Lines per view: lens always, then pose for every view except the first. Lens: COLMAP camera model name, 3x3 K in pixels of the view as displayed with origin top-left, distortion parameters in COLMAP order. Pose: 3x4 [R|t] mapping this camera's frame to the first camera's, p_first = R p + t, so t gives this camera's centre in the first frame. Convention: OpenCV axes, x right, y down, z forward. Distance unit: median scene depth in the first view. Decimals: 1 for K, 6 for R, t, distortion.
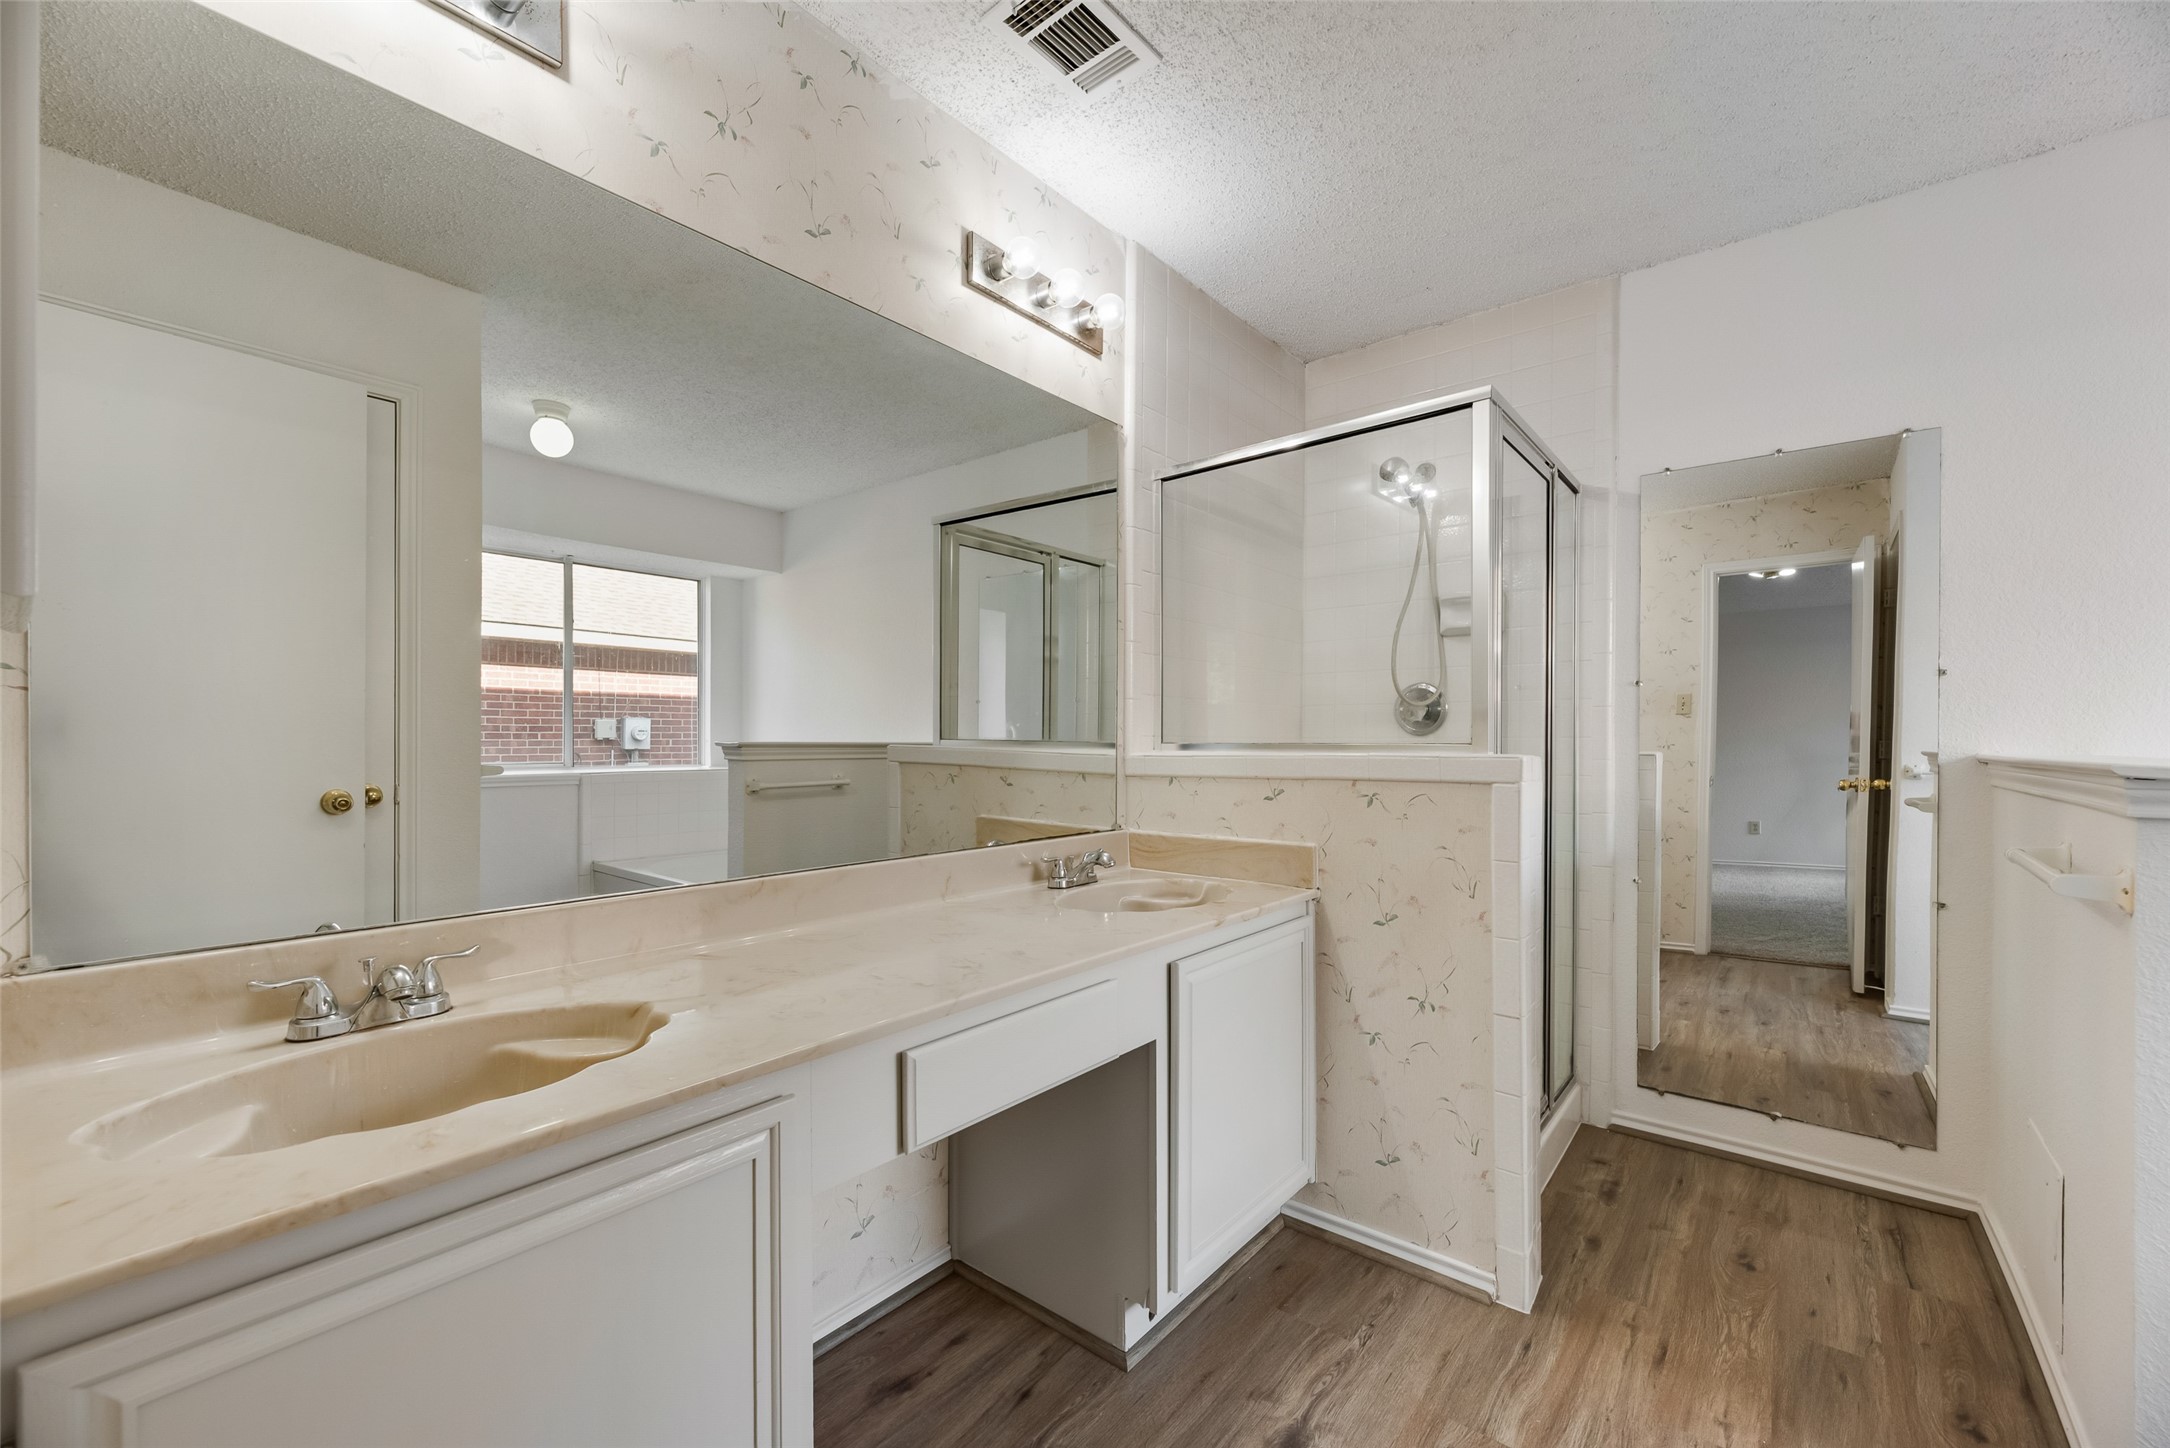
lens RADIAL K [[872.4, 0, 1090.7], [0, 872.4, 735.9], [0, 0, 1]] dist [0.002780, -0.000015]
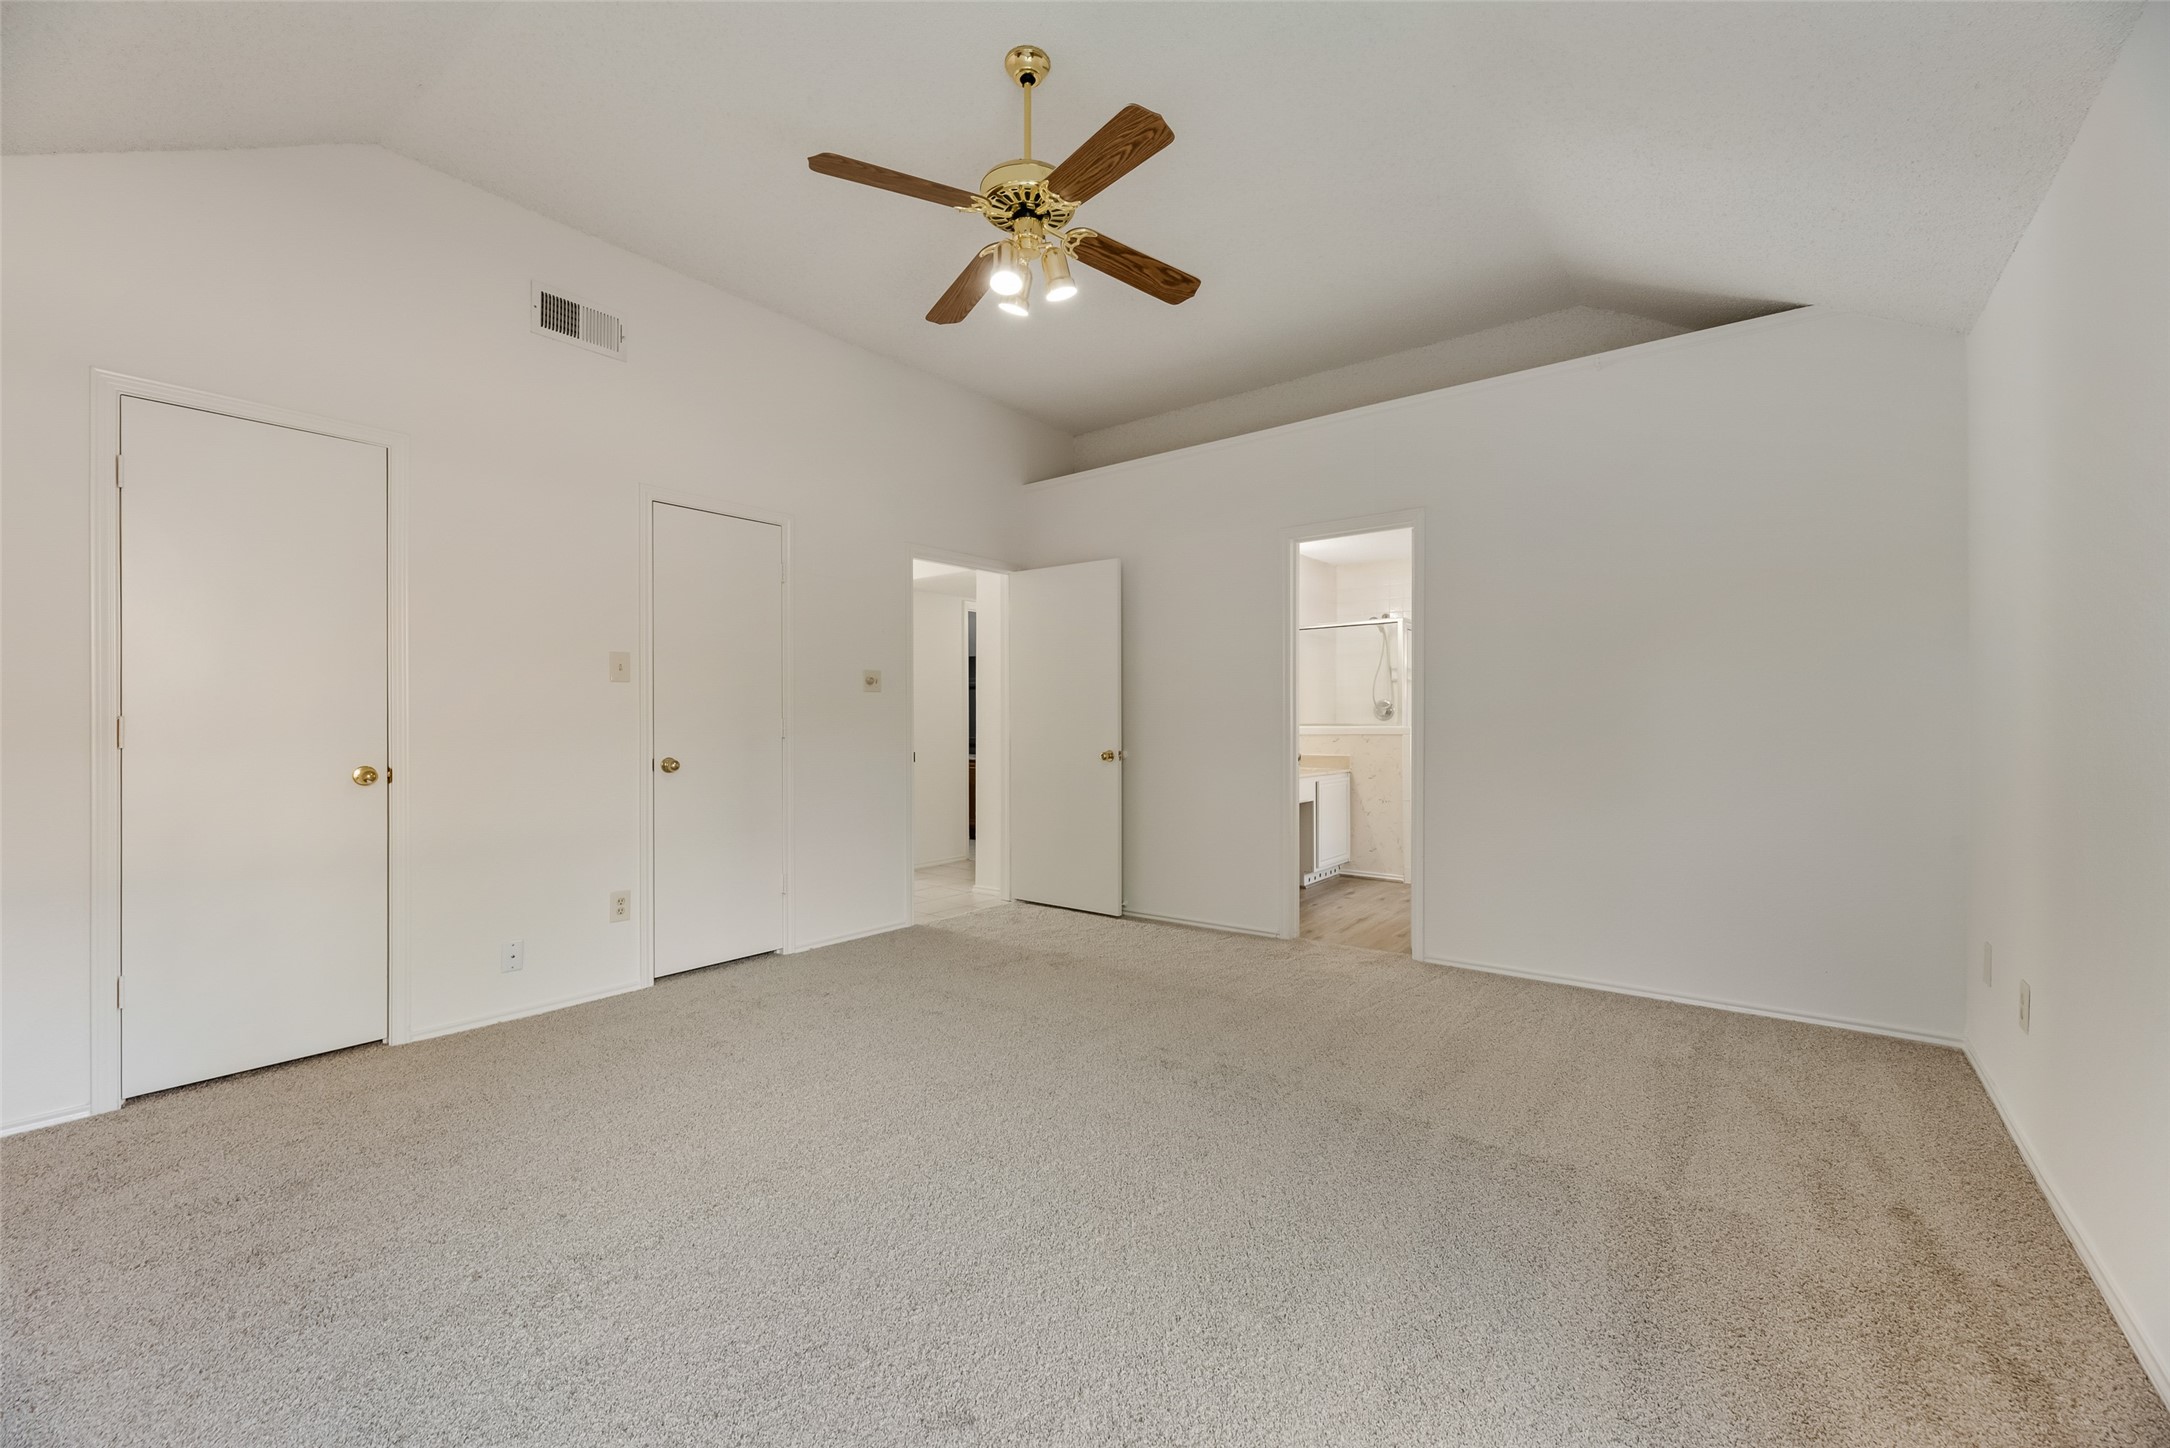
lens RADIAL K [[859.0, 0, 1085.0], [0, 859.0, 724.0], [0, 0, 1]] dist [-0.000417, -0.000187]
pose [[0.999791, 0.000943, 0.020430, -0.677310], [-0.001182, 0.999931, 0.011676, -0.022278], [-0.020418, -0.011697, 0.999723, -1.850267]]
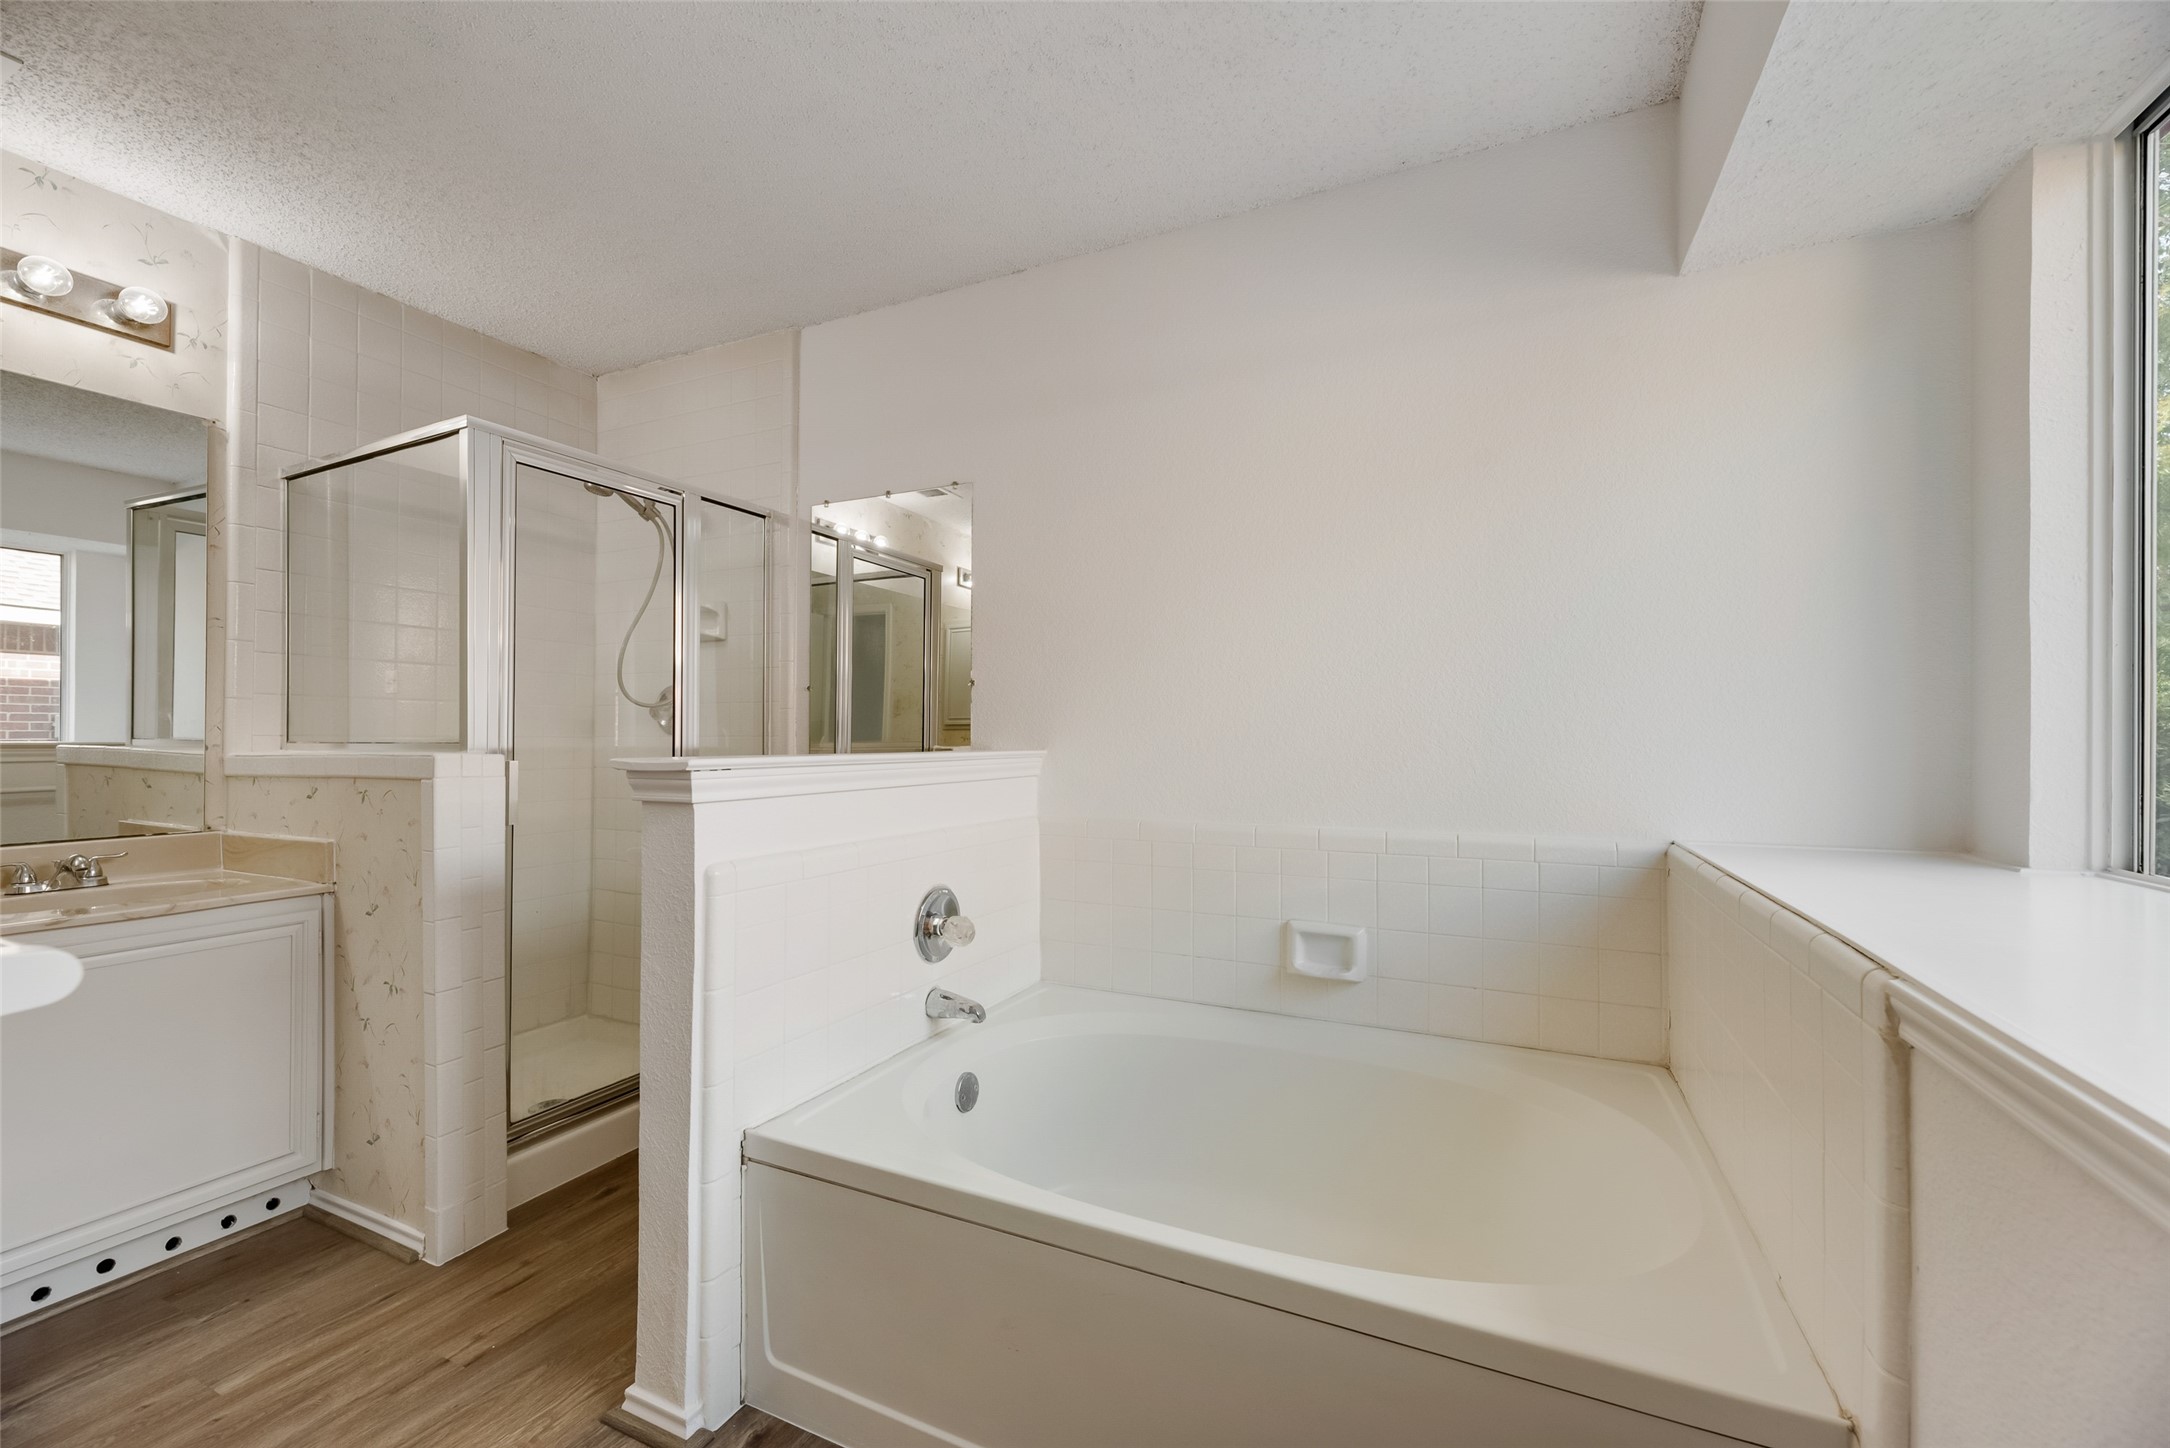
lens RADIAL K [[859.0, 0, 1085.0], [0, 859.0, 724.0], [0, 0, 1]] dist [-0.000417, -0.000187]
pose [[0.969427, 0.001311, 0.245377, 0.752754], [0.001521, 0.999934, -0.011350, -0.000639], [-0.245376, 0.011376, 0.969361, -0.178970]]
